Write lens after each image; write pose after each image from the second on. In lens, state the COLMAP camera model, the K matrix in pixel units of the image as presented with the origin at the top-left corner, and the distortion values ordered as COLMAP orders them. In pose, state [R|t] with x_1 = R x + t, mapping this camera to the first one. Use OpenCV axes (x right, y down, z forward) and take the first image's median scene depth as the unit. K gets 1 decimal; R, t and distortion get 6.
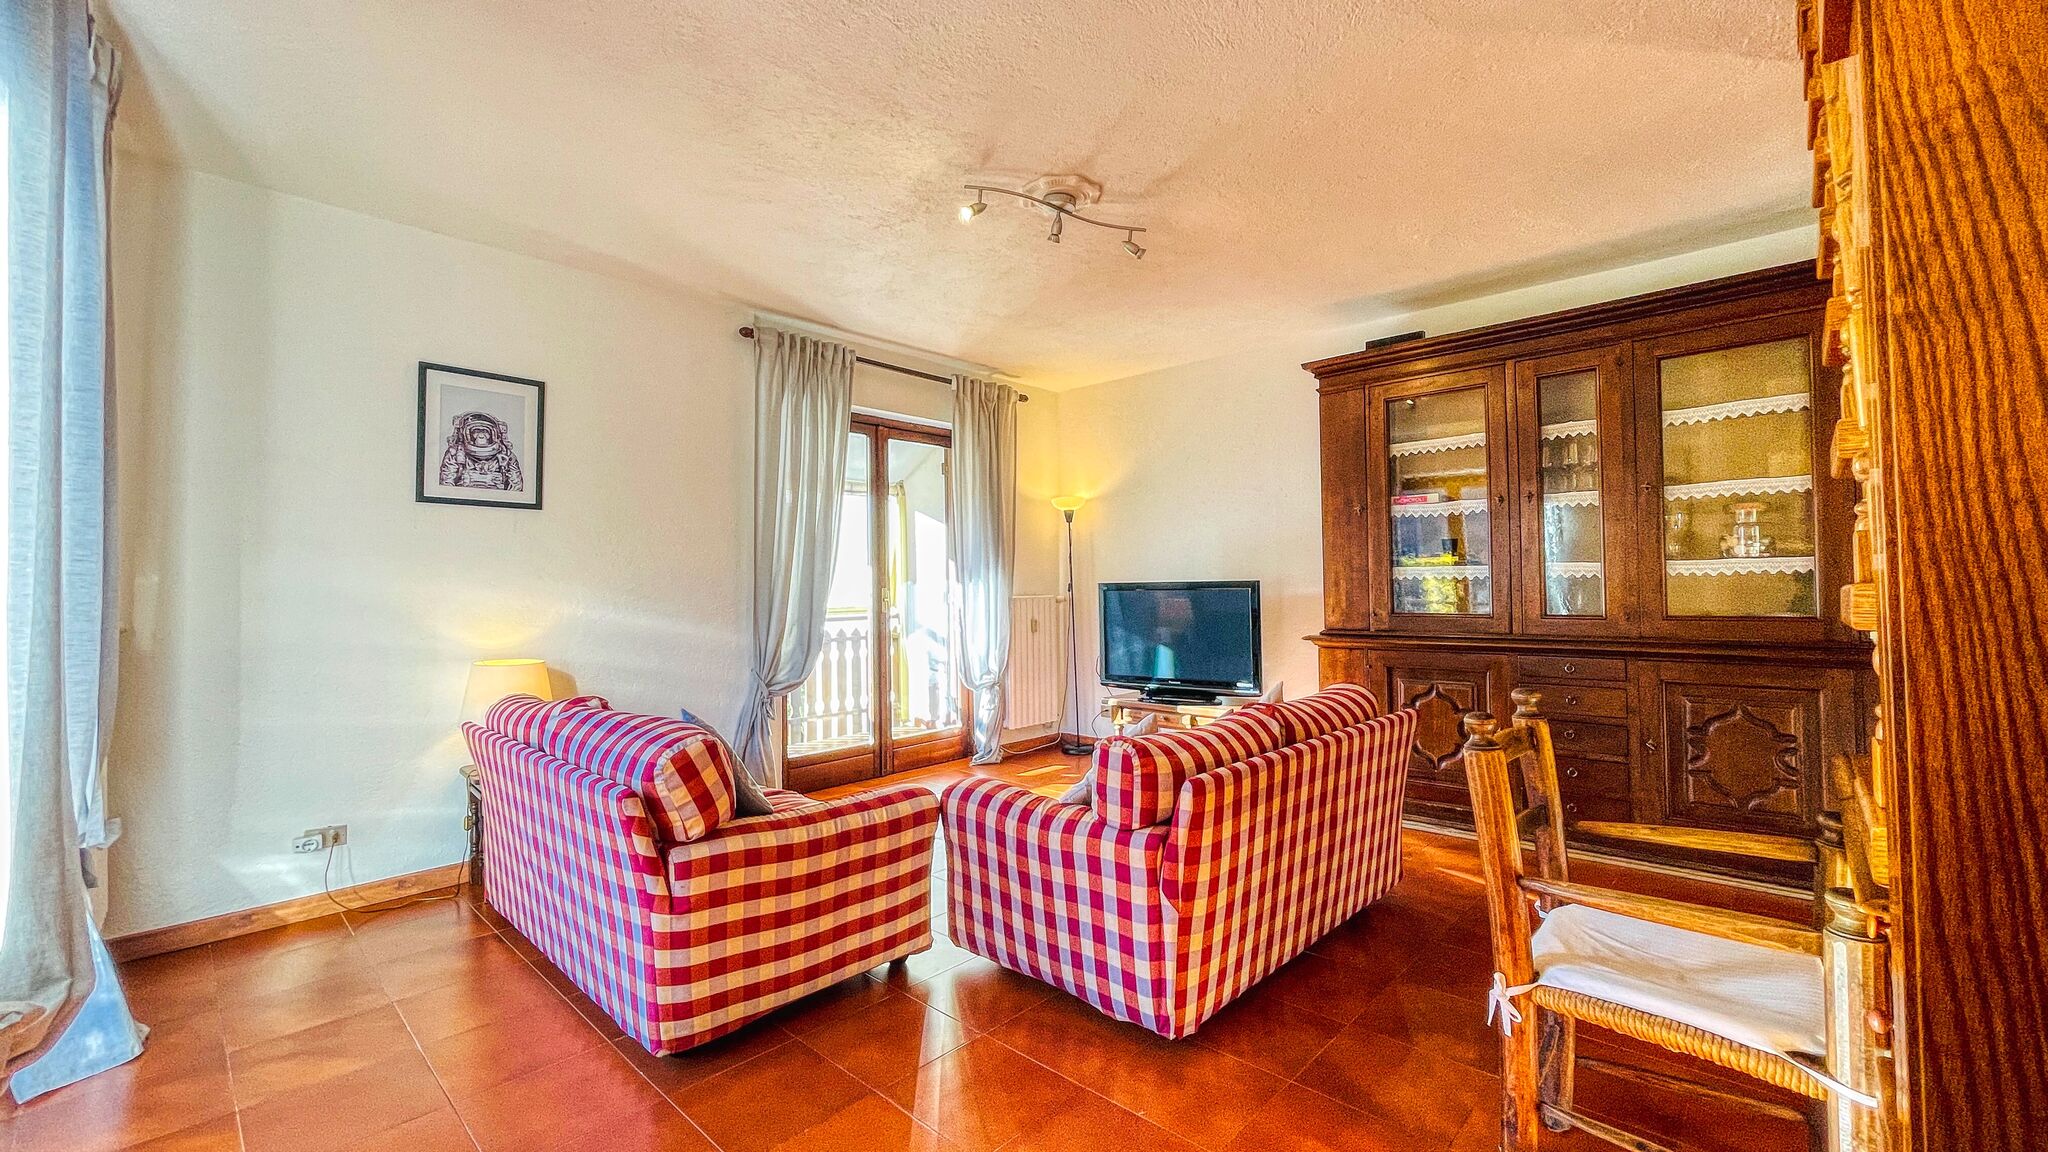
lens RADIAL K [[825.9, 0, 1019.7], [0, 825.9, 574.6], [0, 0, 1]] dist [0.001003, 0.000049]
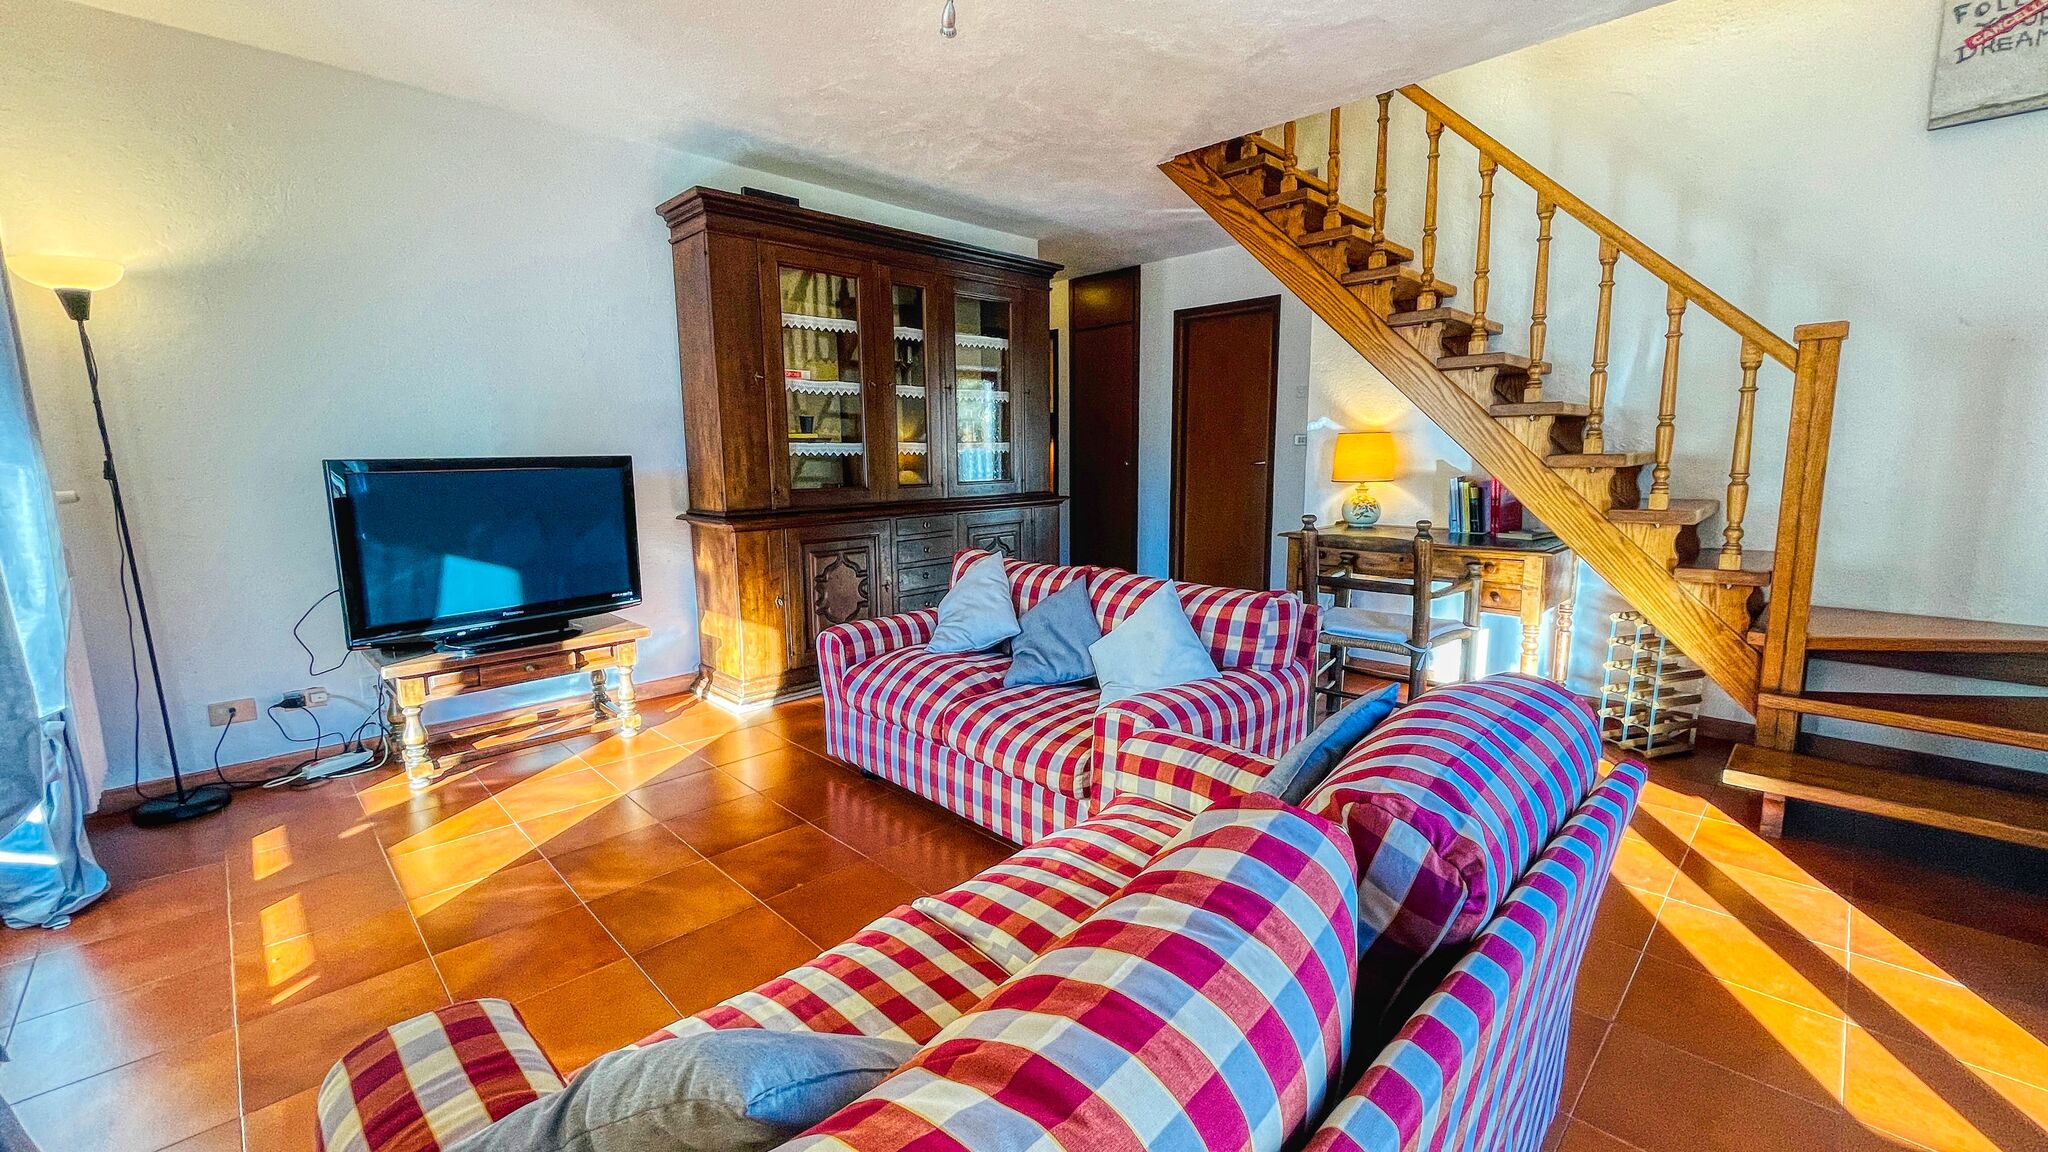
lens RADIAL K [[825.9, 0, 1019.7], [0, 825.9, 574.6], [0, 0, 1]] dist [0.001003, 0.000049]
pose [[0.023509, -0.134912, 0.990579, -0.610920], [-0.004863, 0.990825, 0.135061, 0.014342], [-0.999712, -0.007992, 0.022637, 0.809843]]
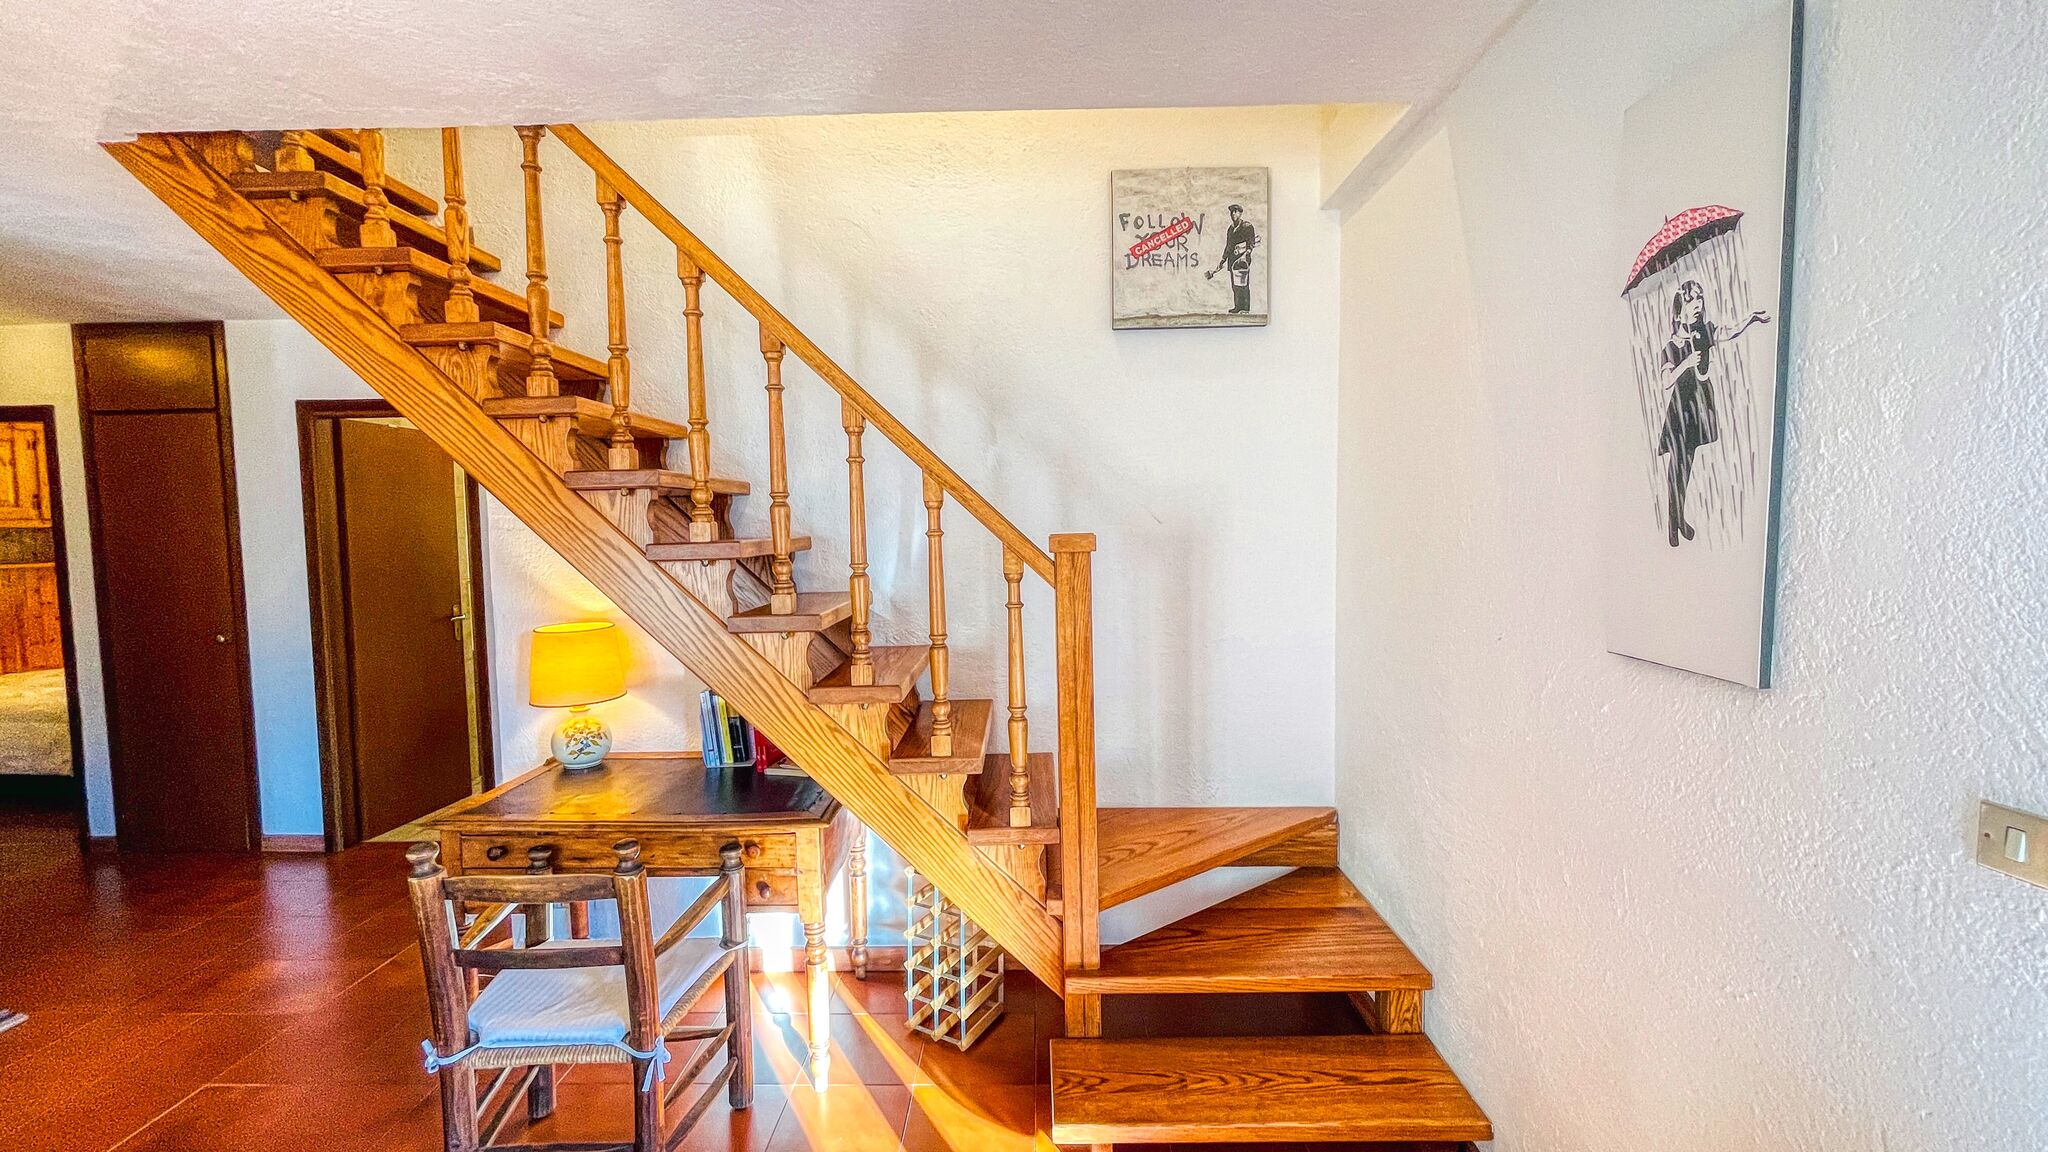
lens RADIAL K [[825.9, 0, 1019.7], [0, 825.9, 574.6], [0, 0, 1]] dist [0.001003, 0.000049]
pose [[-0.677495, -0.021152, 0.735224, -0.276423], [0.014598, 0.999003, 0.042192, -0.102905], [-0.735383, 0.039317, -0.676510, 0.573167]]
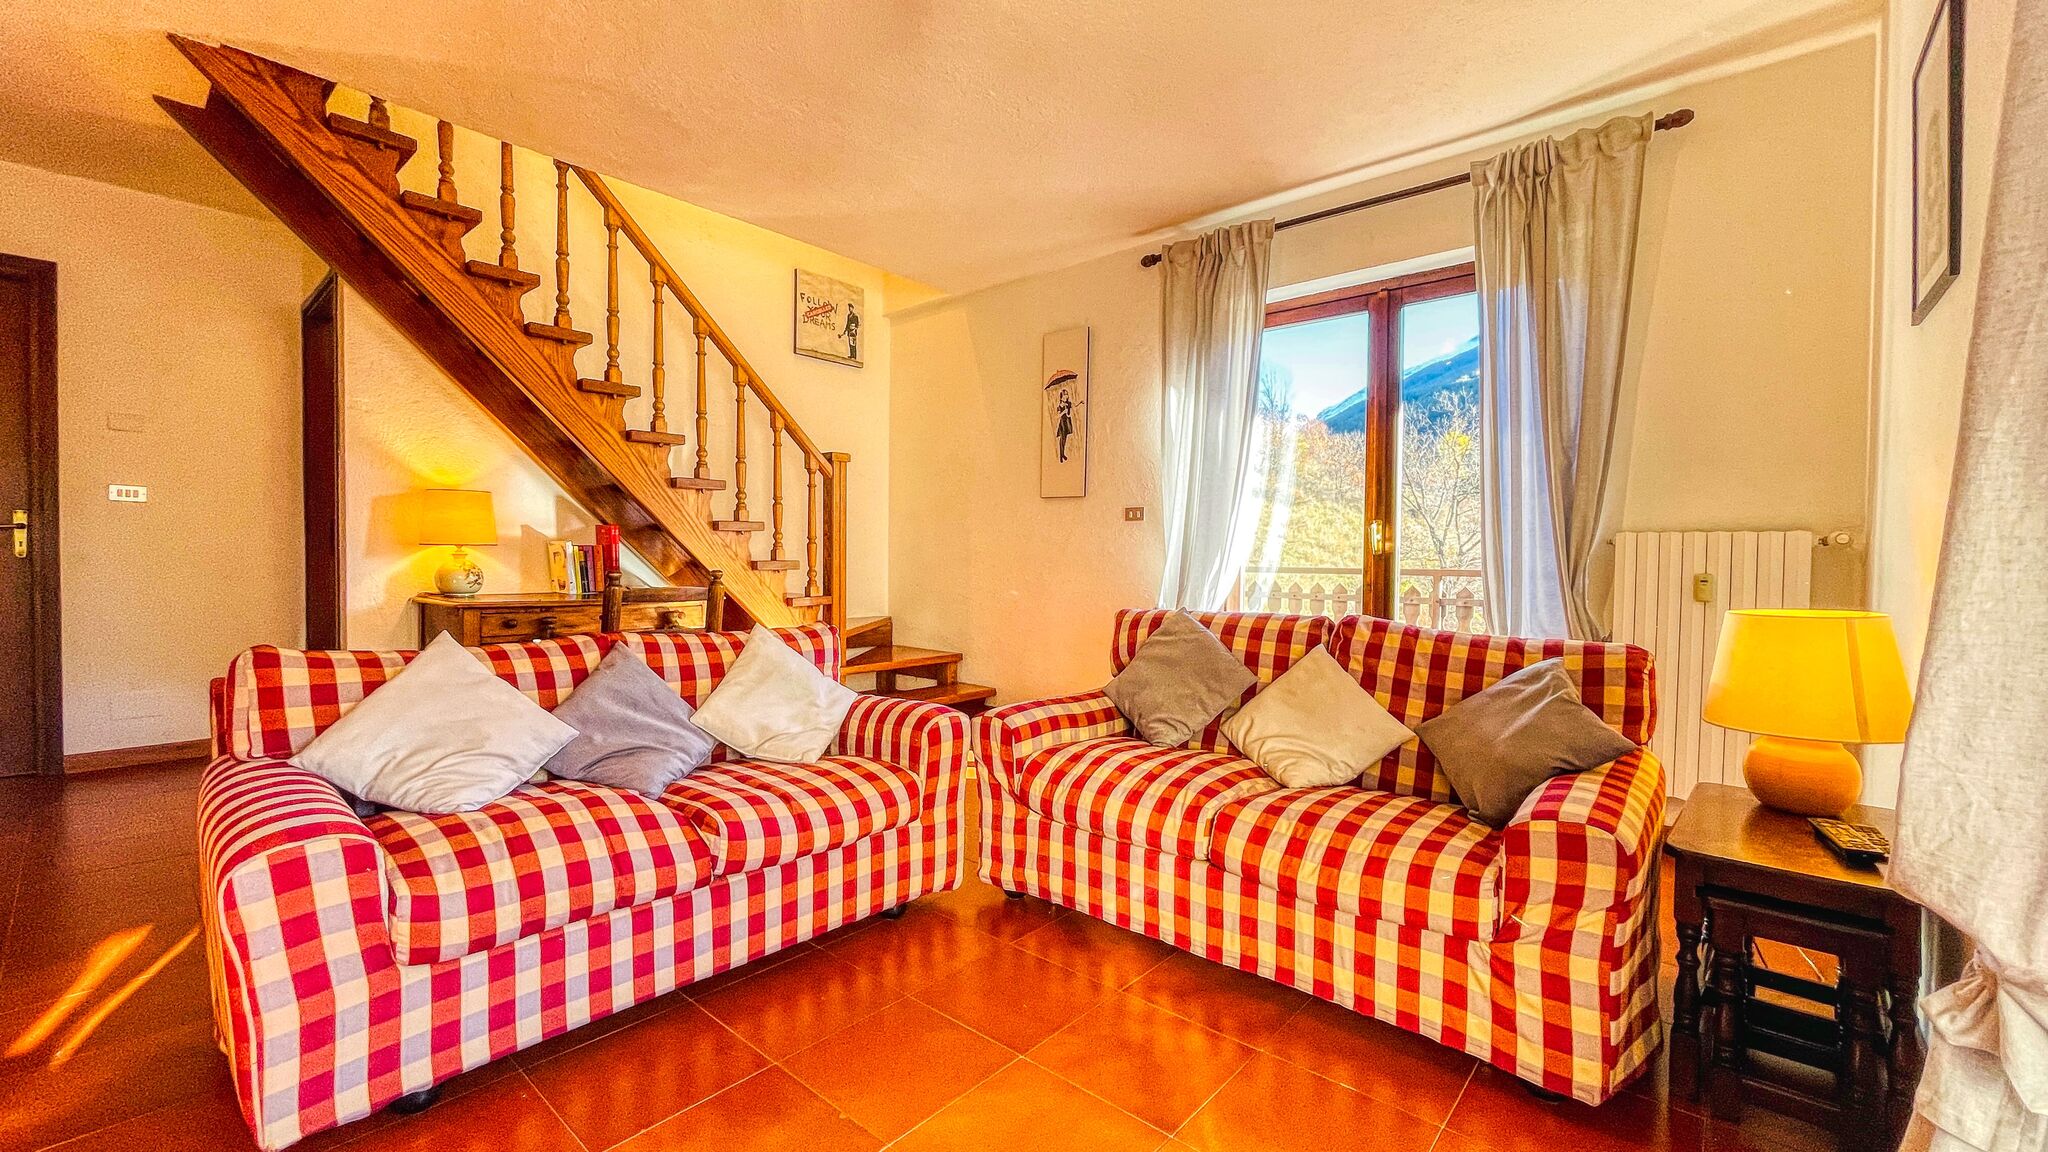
lens RADIAL K [[825.9, 0, 1019.7], [0, 825.9, 574.6], [0, 0, 1]] dist [0.001003, 0.000049]
pose [[-0.998933, 0.004642, -0.045958, -0.077439], [0.004215, 0.999947, 0.009385, 0.067406], [0.046000, 0.009181, -0.998899, 1.405819]]
